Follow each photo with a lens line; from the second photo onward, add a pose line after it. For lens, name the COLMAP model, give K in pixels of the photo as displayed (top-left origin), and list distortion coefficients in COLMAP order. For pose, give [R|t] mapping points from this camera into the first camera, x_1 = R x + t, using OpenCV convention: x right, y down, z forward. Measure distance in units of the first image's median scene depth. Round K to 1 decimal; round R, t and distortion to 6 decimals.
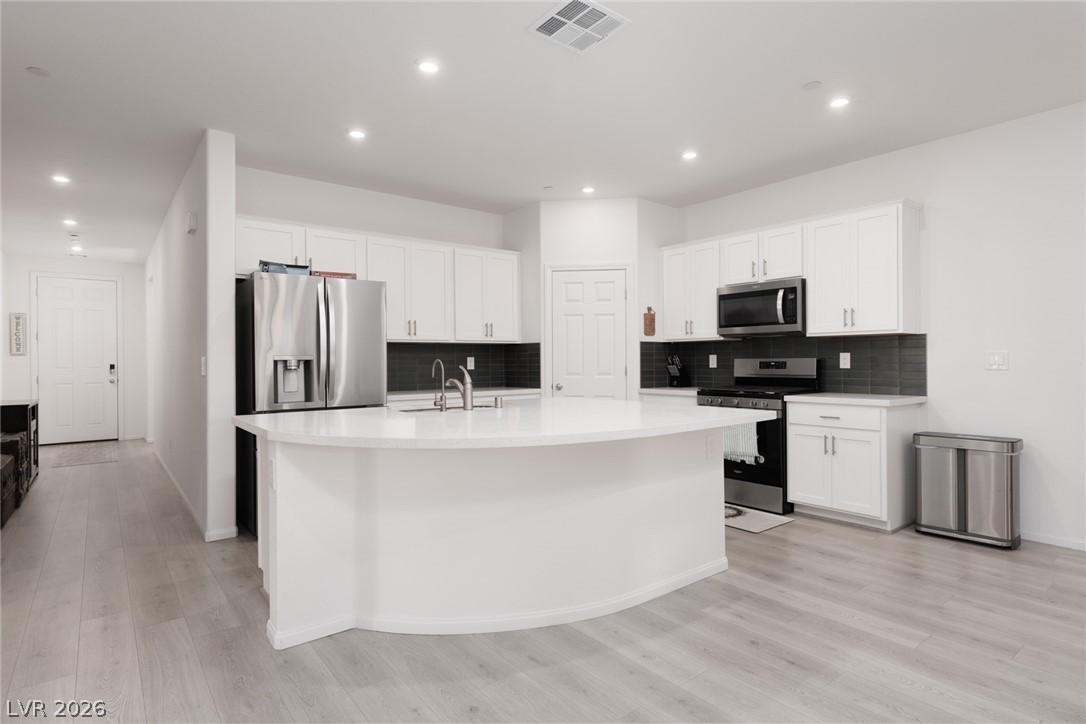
lens RADIAL K [[580.3, 0, 546.9], [0, 580.3, 357.1], [0, 0, 1]] dist [-0.000279, 0.002024]
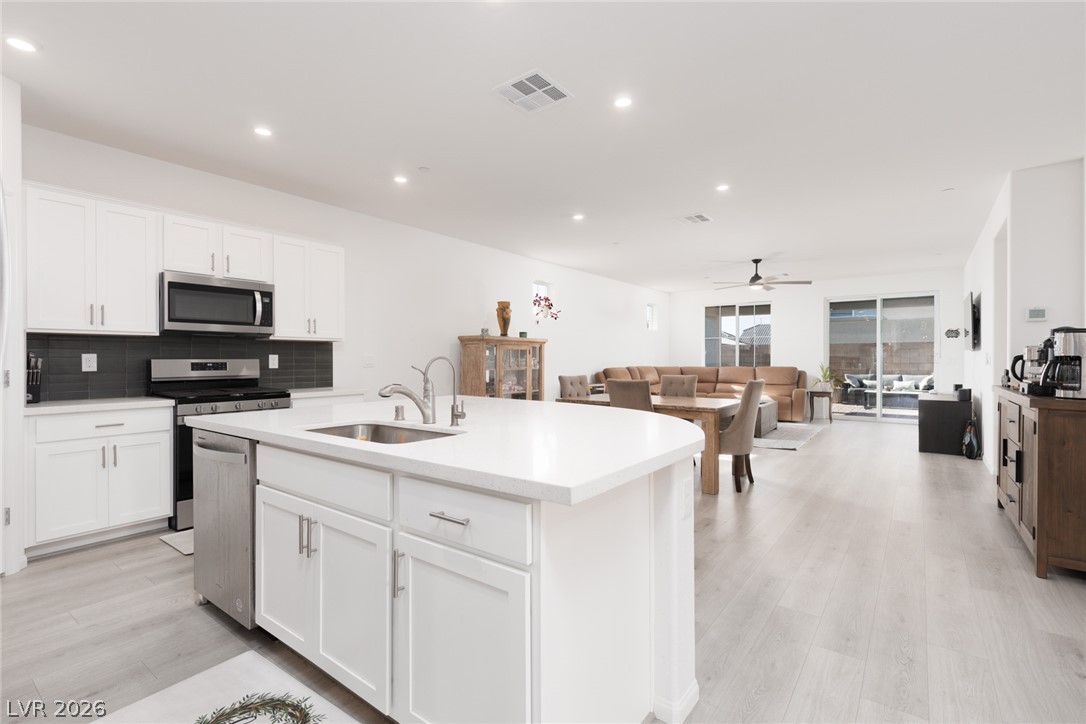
lens RADIAL K [[495.4, 0, 553.1], [0, 495.4, 358.9], [0, 0, 1]] dist [0.000638, 0.001476]
pose [[-0.272036, 0.008986, 0.962245, -0.522136], [-0.002506, 0.999946, -0.010046, 0.008352], [-0.962284, -0.005145, -0.271998, 0.660427]]
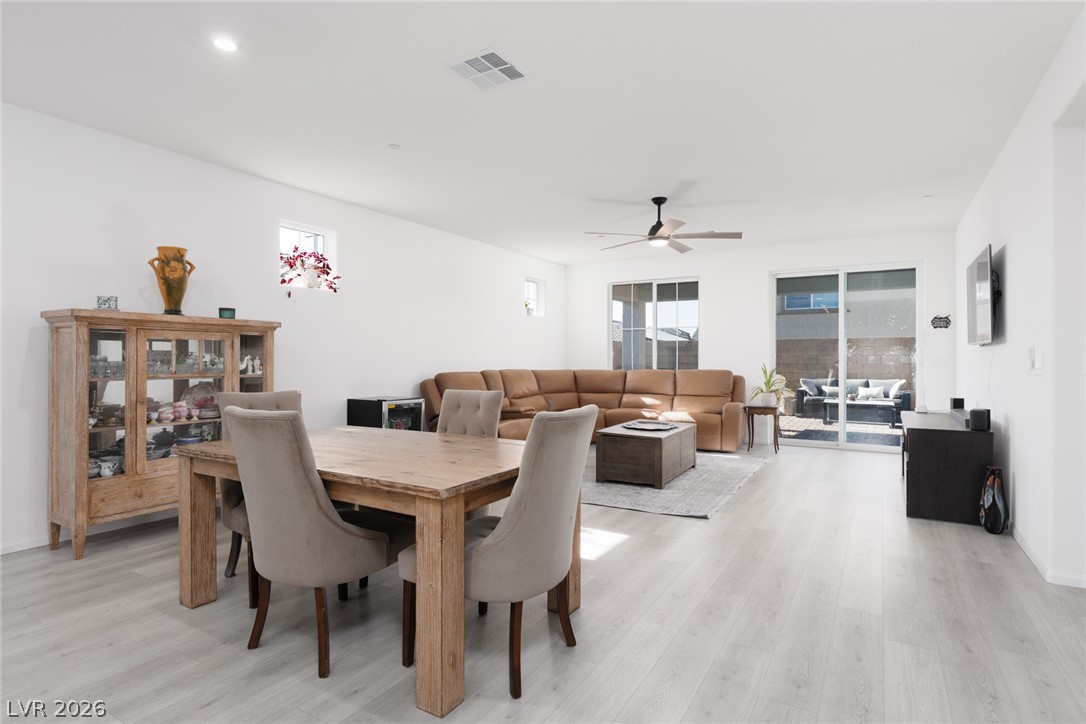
lens RADIAL K [[565.1, 0, 558.5], [0, 565.1, 357.6], [0, 0, 1]] dist [0.005303, -0.000973]
pose [[-0.385027, 0.010263, 0.922848, -0.156802], [-0.002765, 0.999921, -0.012274, 0.003396], [-0.922901, -0.007278, -0.384968, 0.245489]]
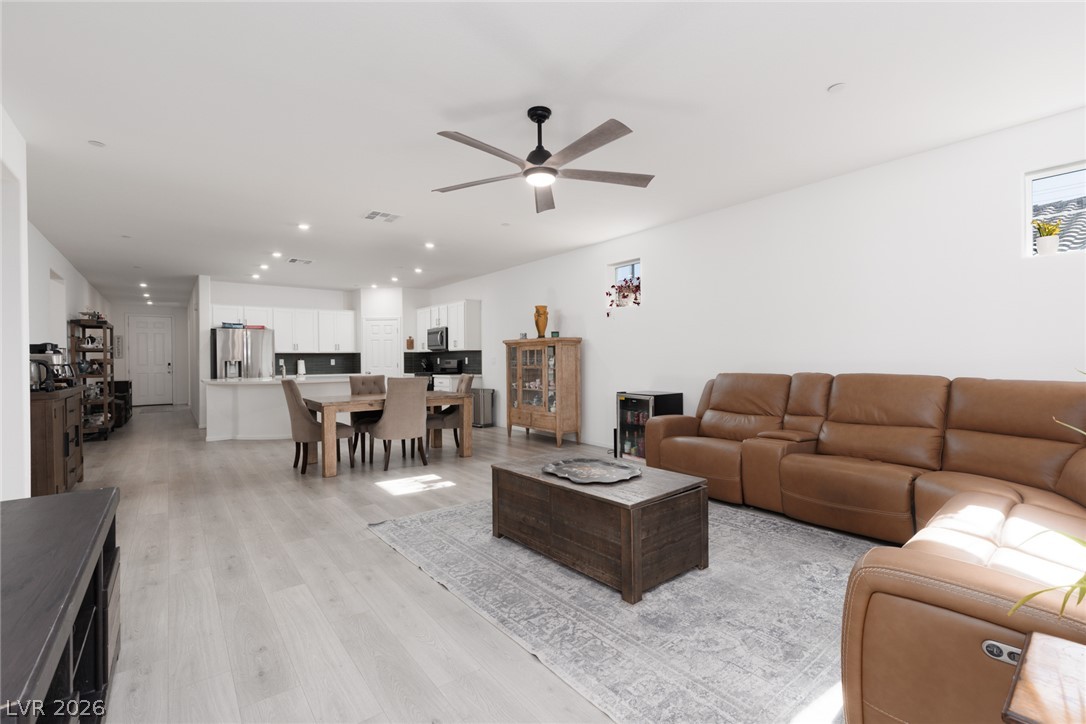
lens RADIAL K [[495.4, 0, 551.2], [0, 495.4, 357.4], [0, 0, 1]] dist [0.000638, 0.001476]
pose [[0.999998, -0.002153, 0.000413, 0.780356], [0.002152, 0.999994, 0.002710, -0.011619], [-0.000419, -0.002709, 0.999996, -0.968634]]
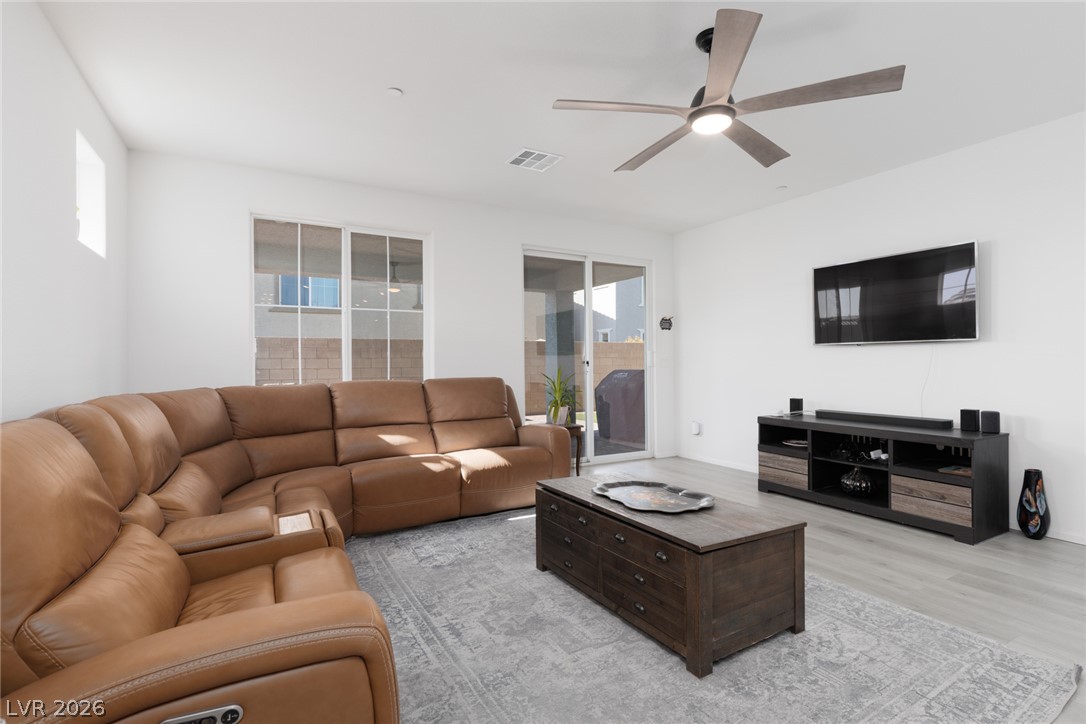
lens RADIAL K [[514.4, 0, 559.4], [0, 514.4, 368.5], [0, 0, 1]] dist [0.004492, 0.000879]
pose [[-0.990498, 0.014371, 0.136771, 0.847183], [0.015305, 0.999866, 0.005777, -0.003546], [-0.136670, 0.007816, -0.990586, 0.153074]]
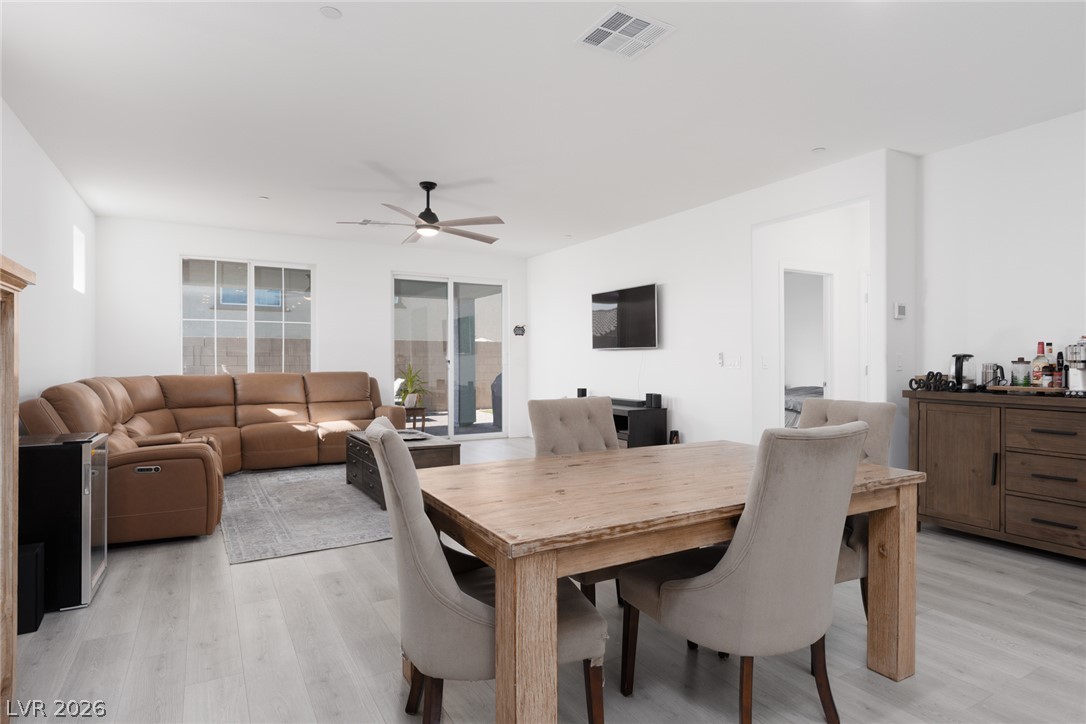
lens RADIAL K [[580.3, 0, 561.1], [0, 580.3, 367.5], [0, 0, 1]] dist [-0.000279, 0.002024]
pose [[-0.992924, 0.007327, 0.118522, 0.416189], [0.008237, 0.999940, 0.007190, -0.000145], [-0.118462, 0.008115, -0.992925, 0.630251]]
